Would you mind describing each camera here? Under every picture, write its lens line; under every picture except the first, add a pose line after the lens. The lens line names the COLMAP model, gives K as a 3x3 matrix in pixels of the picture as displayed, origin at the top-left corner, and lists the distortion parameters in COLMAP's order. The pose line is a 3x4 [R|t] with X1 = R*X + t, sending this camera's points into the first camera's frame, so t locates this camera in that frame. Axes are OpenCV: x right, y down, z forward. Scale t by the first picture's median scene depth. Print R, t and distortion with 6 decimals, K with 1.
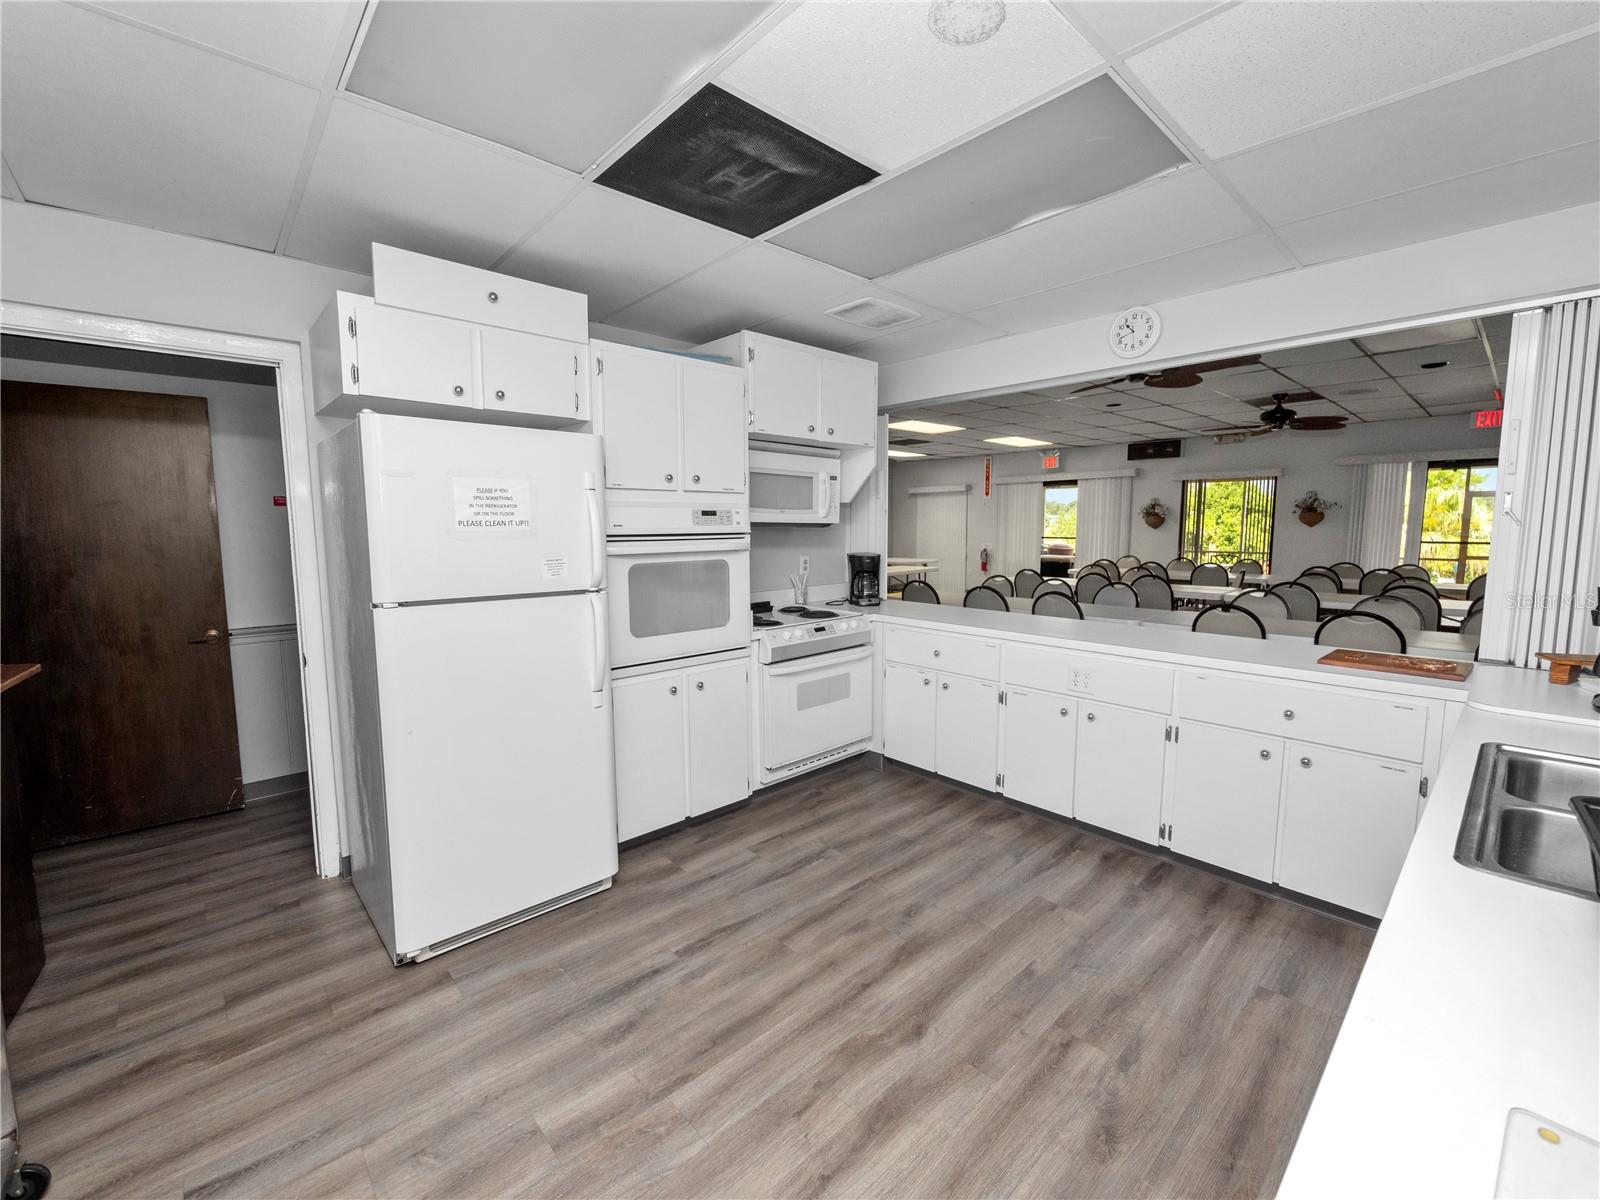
lens RADIAL K [[675.1, 0, 794.9], [0, 675.1, 595.2], [0, 0, 1]] dist [-0.000979, 0.000008]
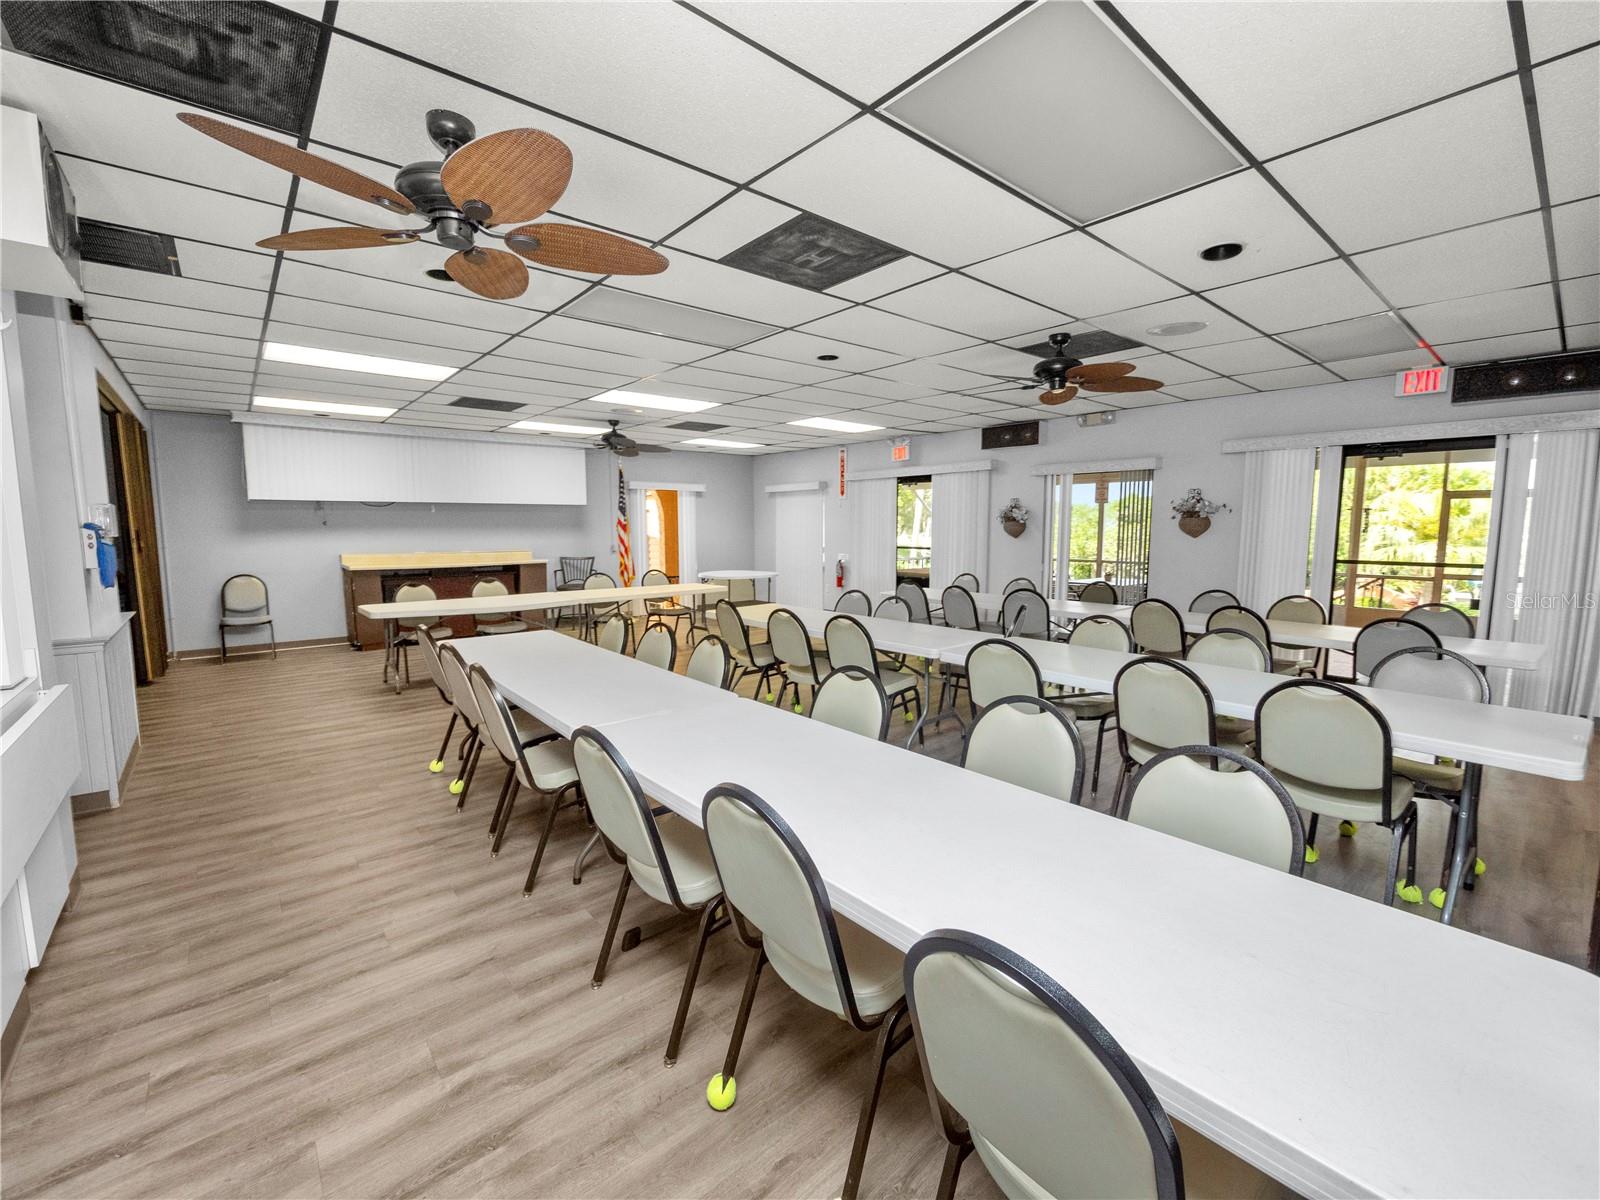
lens RADIAL K [[671.4, 0, 795.4], [0, 671.4, 594.9], [0, 0, 1]] dist [-0.010509, 0.000179]
pose [[0.999159, 0.007637, -0.040280, 1.099225], [-0.007714, 0.999969, -0.001748, -0.105782], [0.040266, 0.002058, 0.999187, 0.791176]]
